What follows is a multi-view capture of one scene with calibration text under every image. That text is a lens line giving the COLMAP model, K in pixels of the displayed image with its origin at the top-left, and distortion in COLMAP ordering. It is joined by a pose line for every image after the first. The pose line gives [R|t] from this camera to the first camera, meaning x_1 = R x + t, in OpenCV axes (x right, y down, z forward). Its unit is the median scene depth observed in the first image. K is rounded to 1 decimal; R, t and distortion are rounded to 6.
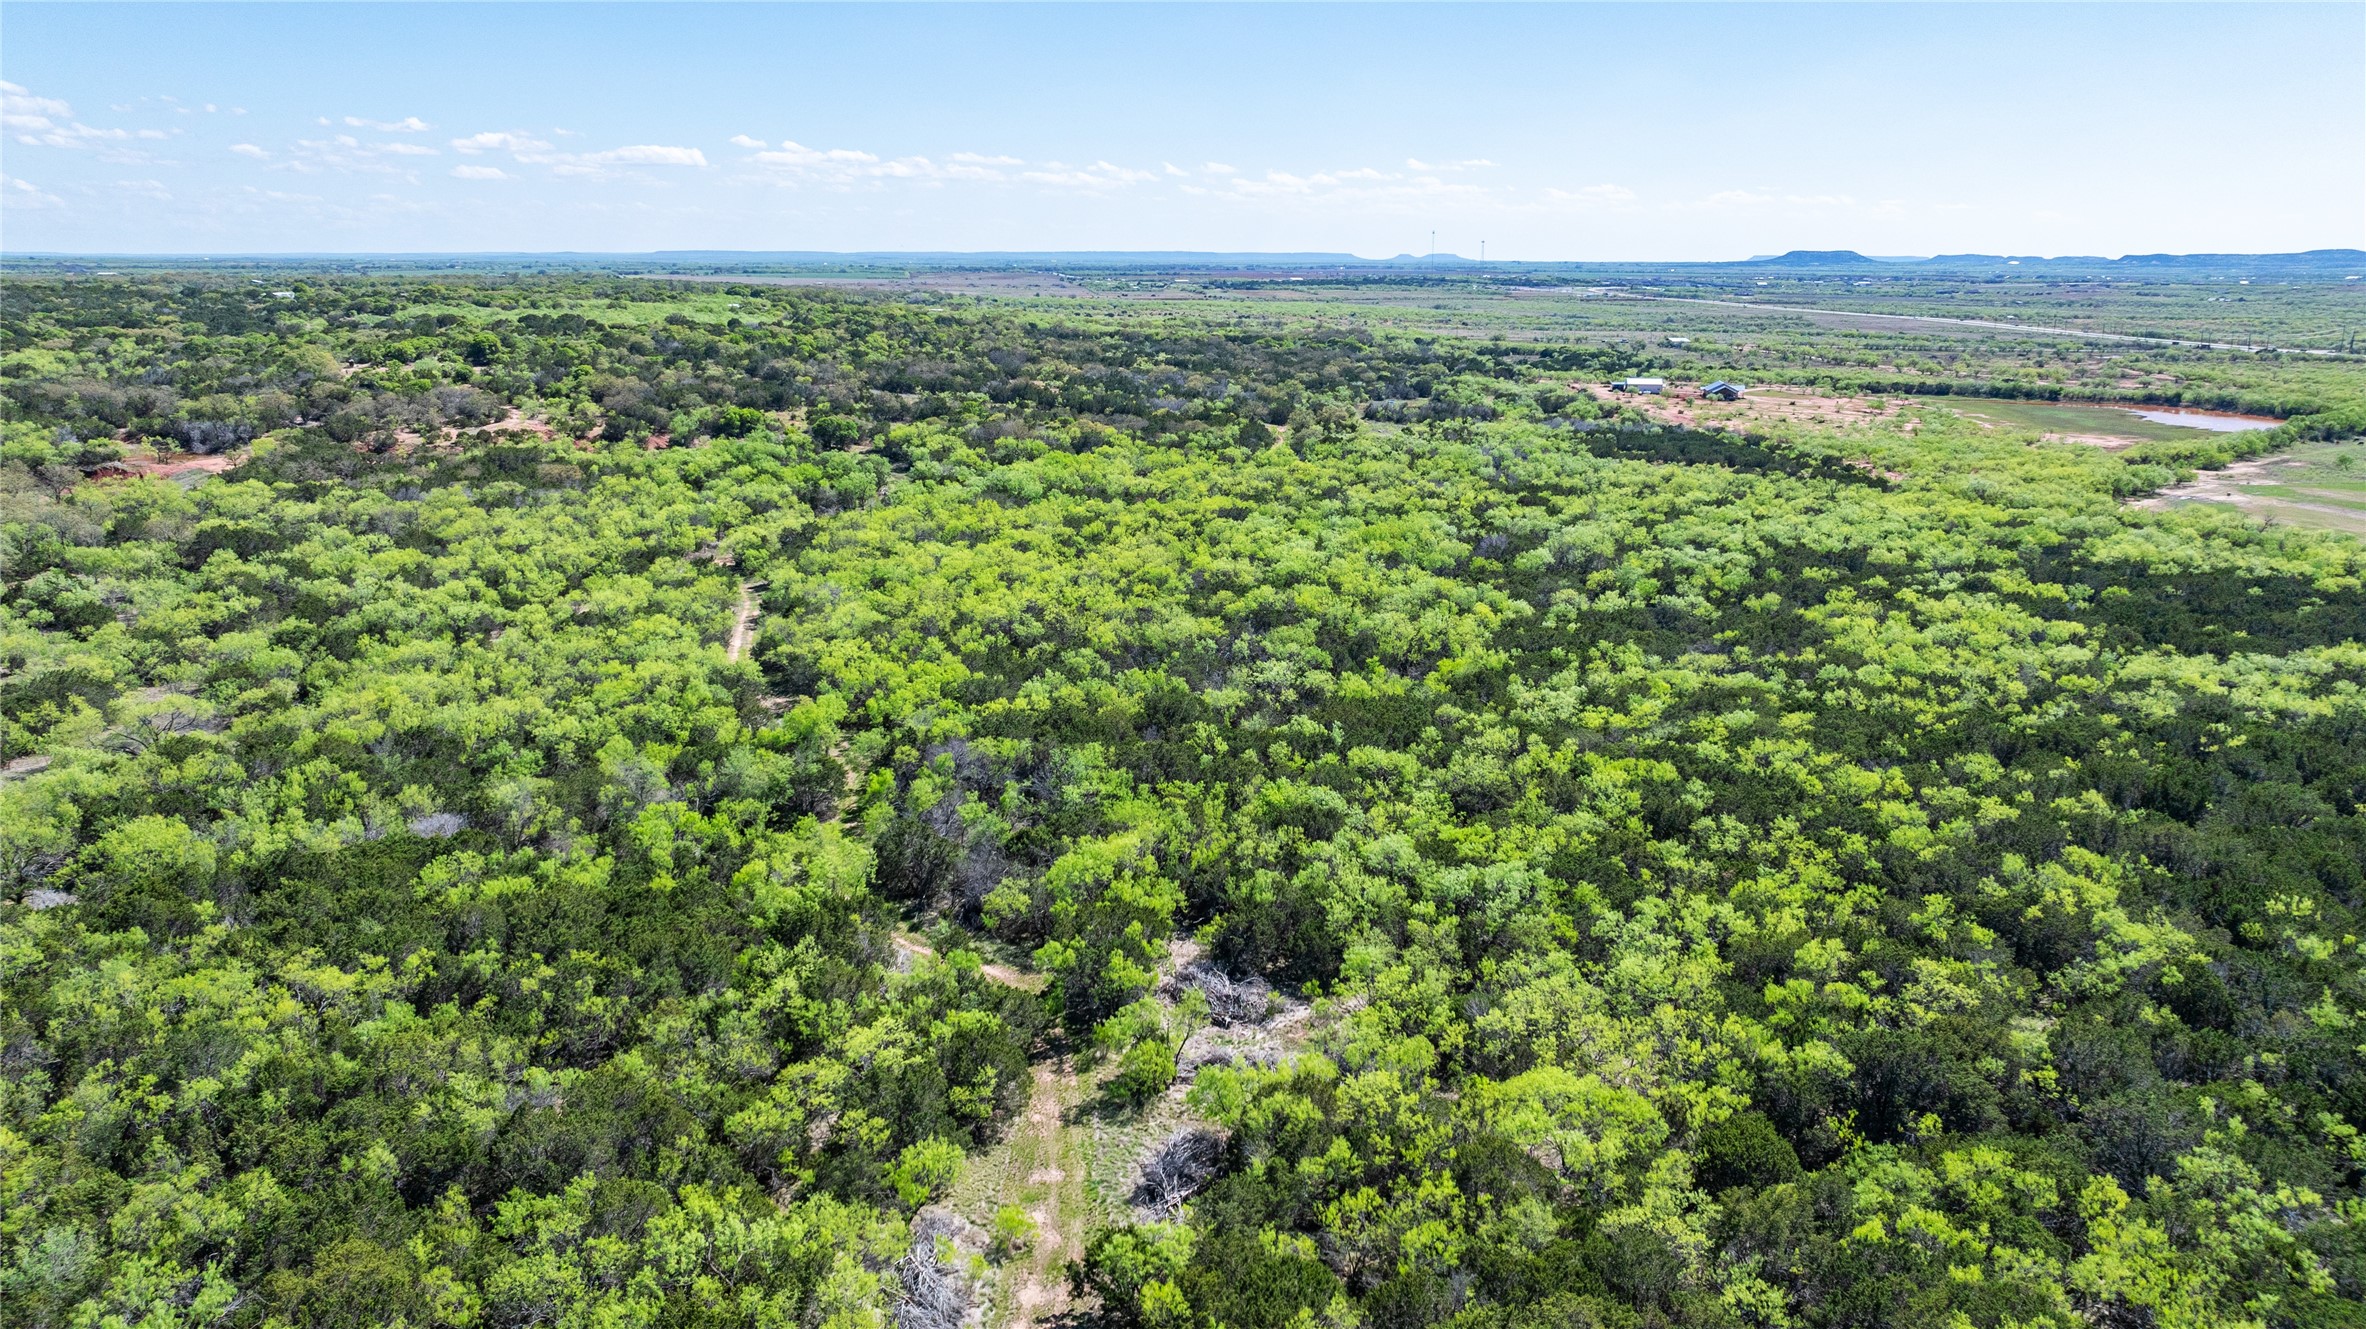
lens RADIAL K [[1725.5, 0, 1183.0], [0, 1725.5, 664.5], [0, 0, 1]] dist [-0.016987, 0.003110]
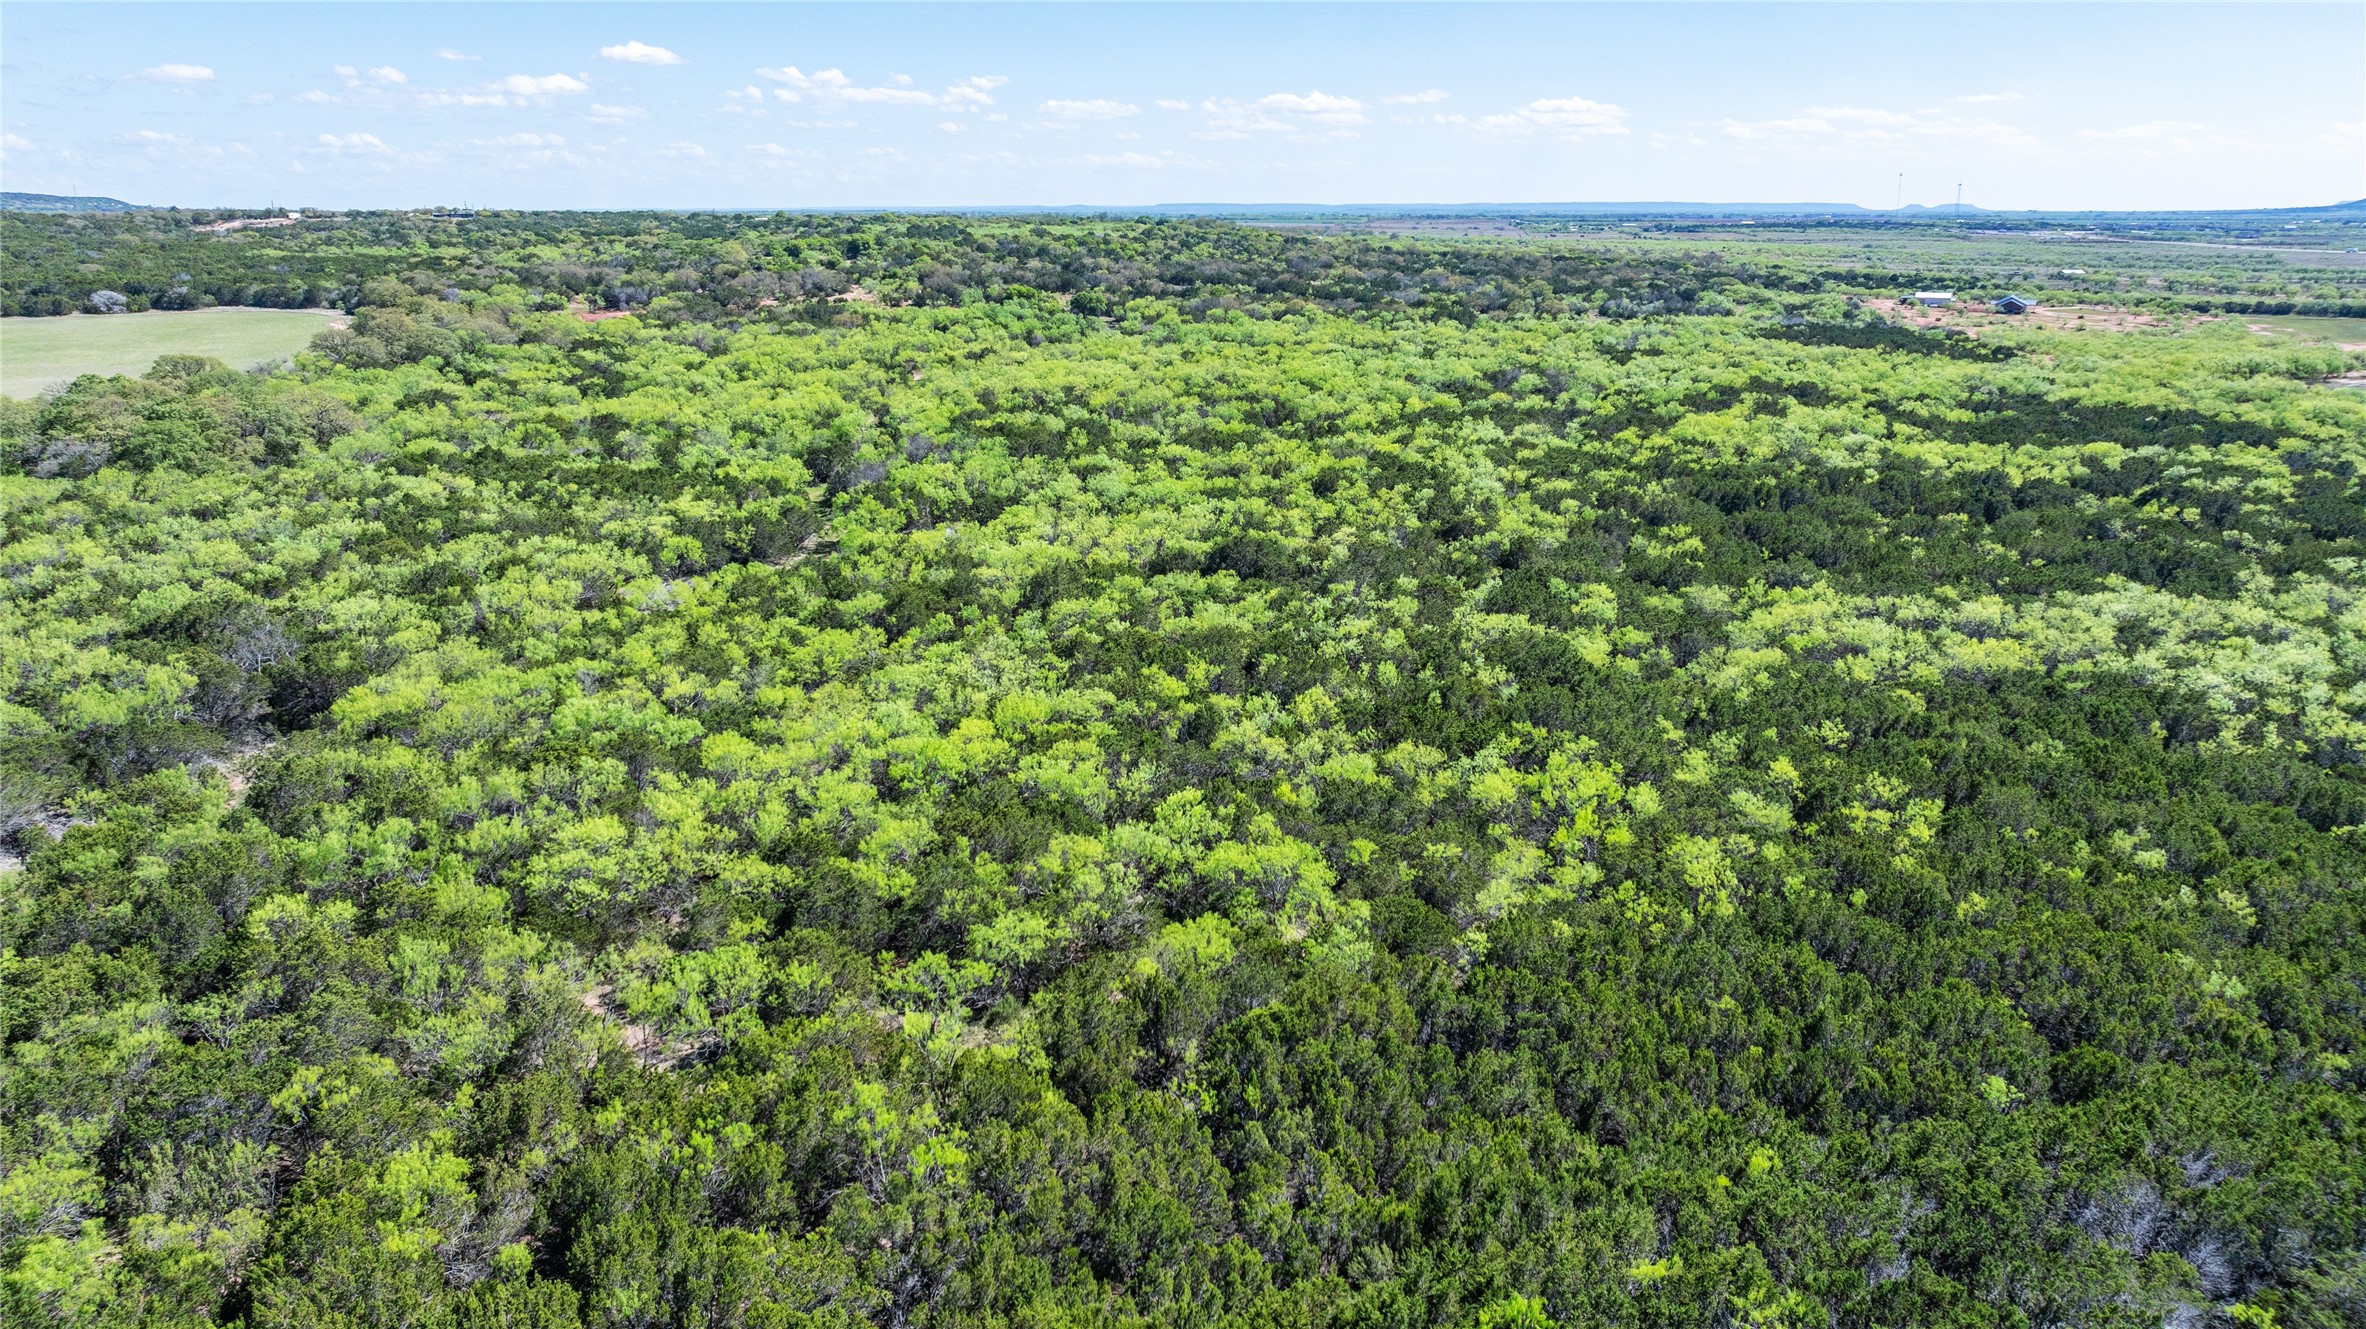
lens RADIAL K [[1689.6, 0, 1181.2], [0, 1689.6, 660.2], [0, 0, 1]] dist [-0.021956, 0.011640]
pose [[0.961706, 0.066527, -0.265888, 0.293394], [-0.058790, 0.997586, 0.036963, 0.103075], [0.267705, -0.019916, 0.963295, -0.216678]]
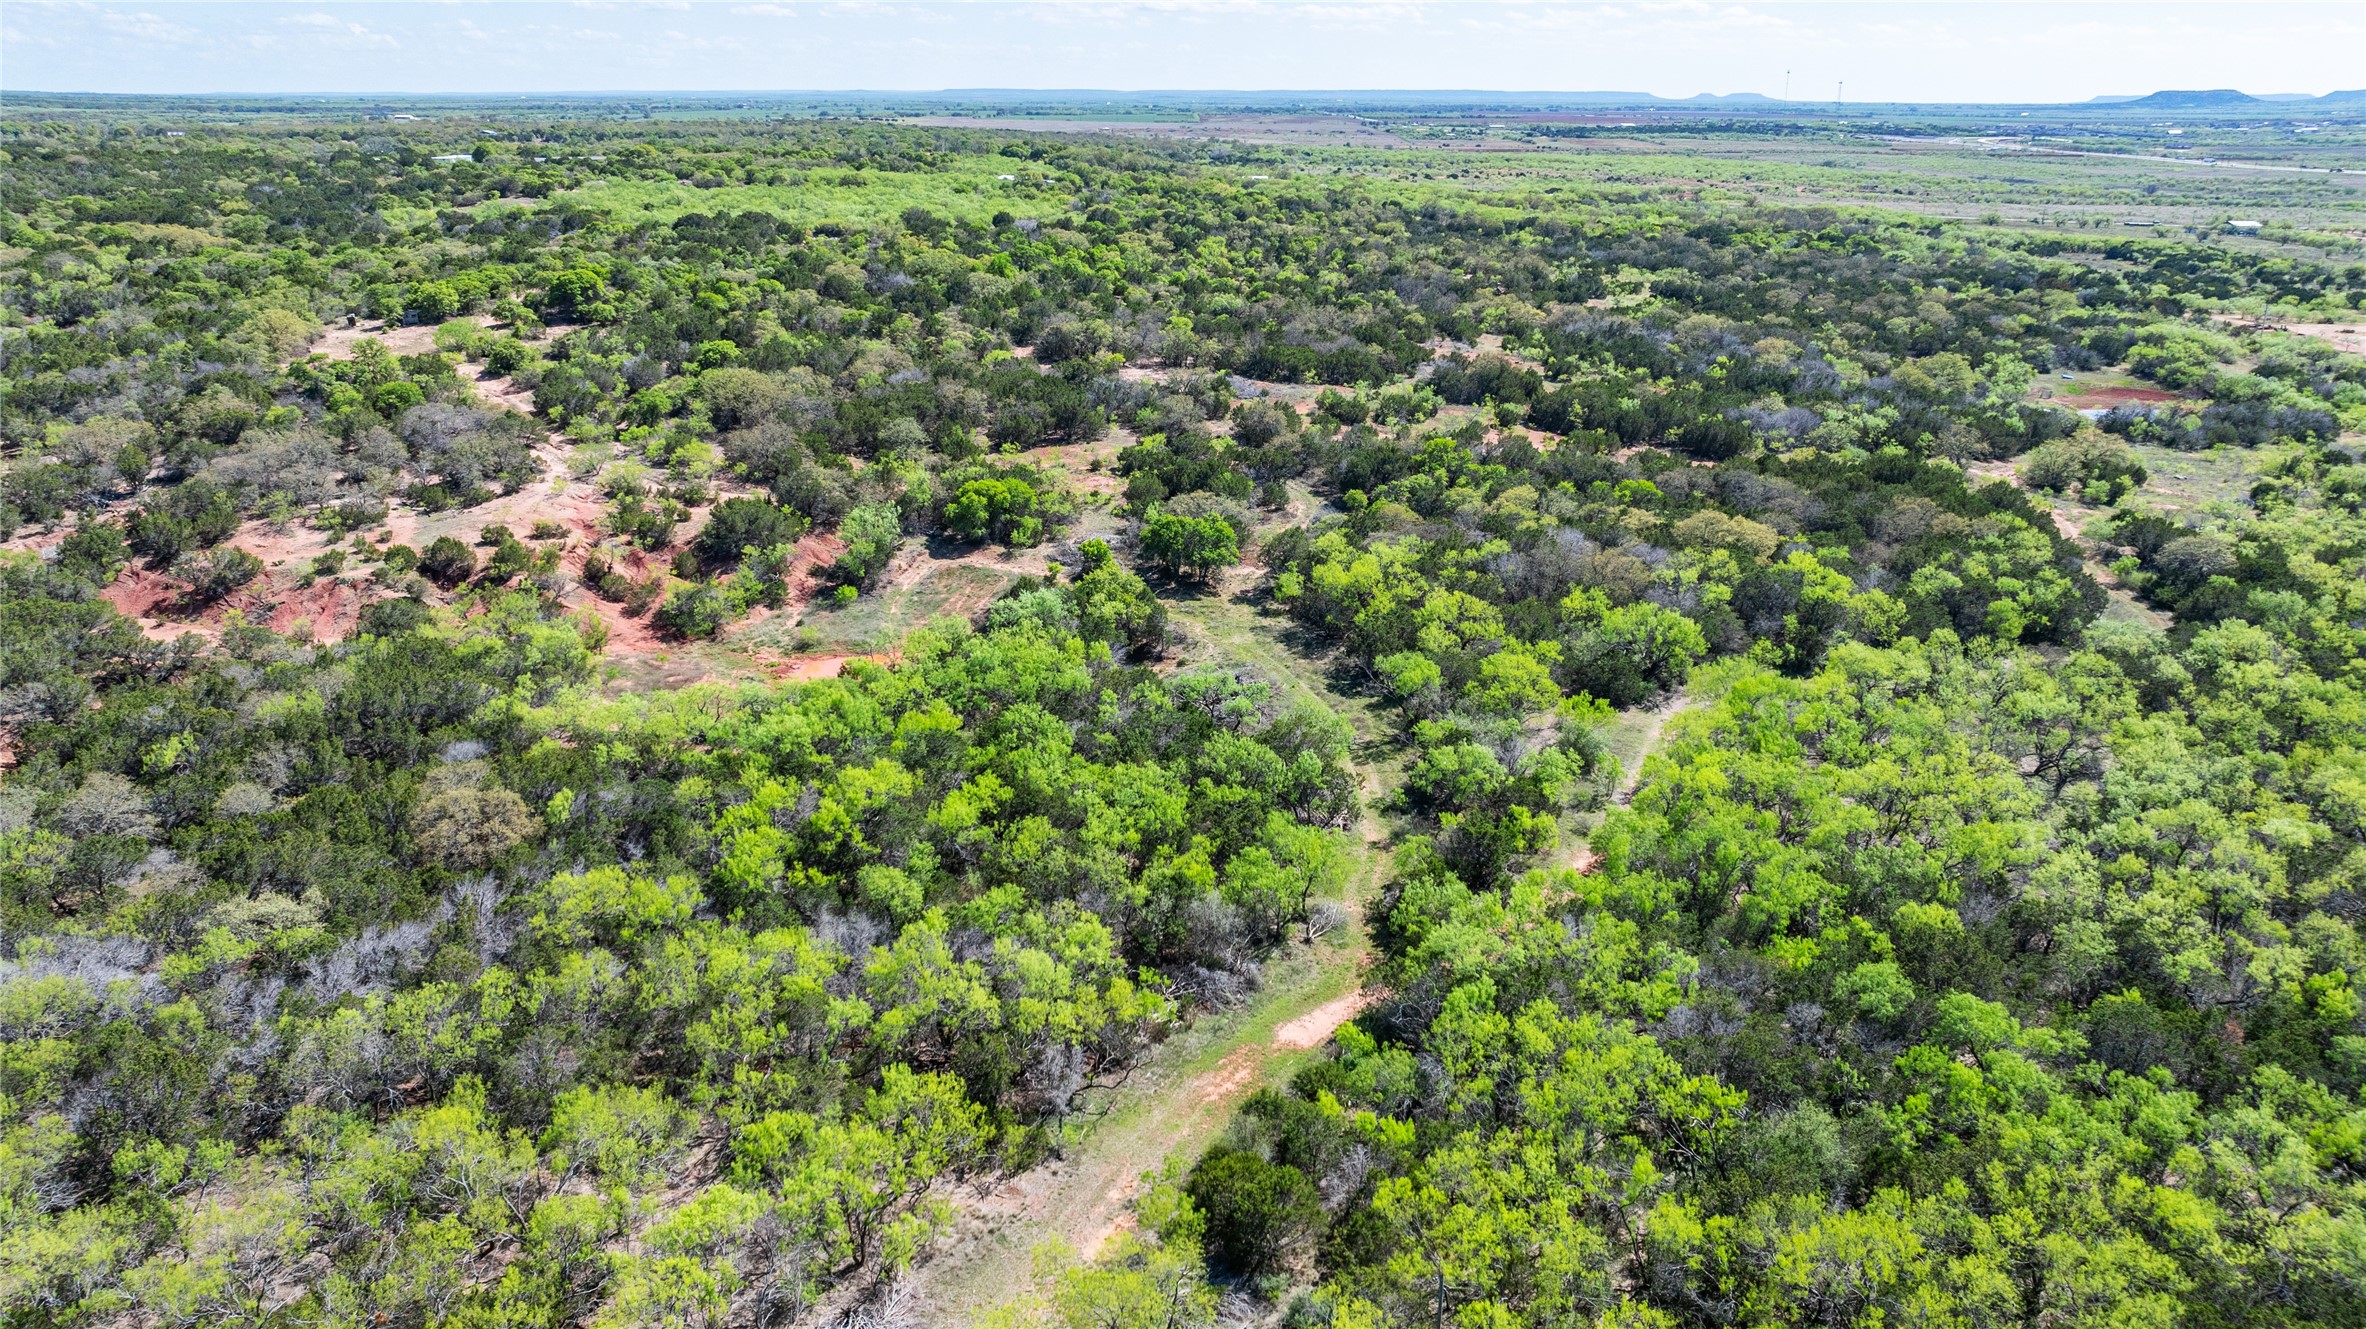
lens RADIAL K [[1696.0, 0, 1181.9], [0, 1696.0, 696.0], [0, 0, 1]] dist [-0.016027, -0.000756]
pose [[0.987544, 0.051991, -0.148504, -0.199019], [-0.035566, 0.993162, 0.111191, -0.214969], [0.153270, -0.104525, 0.982641, 0.817143]]
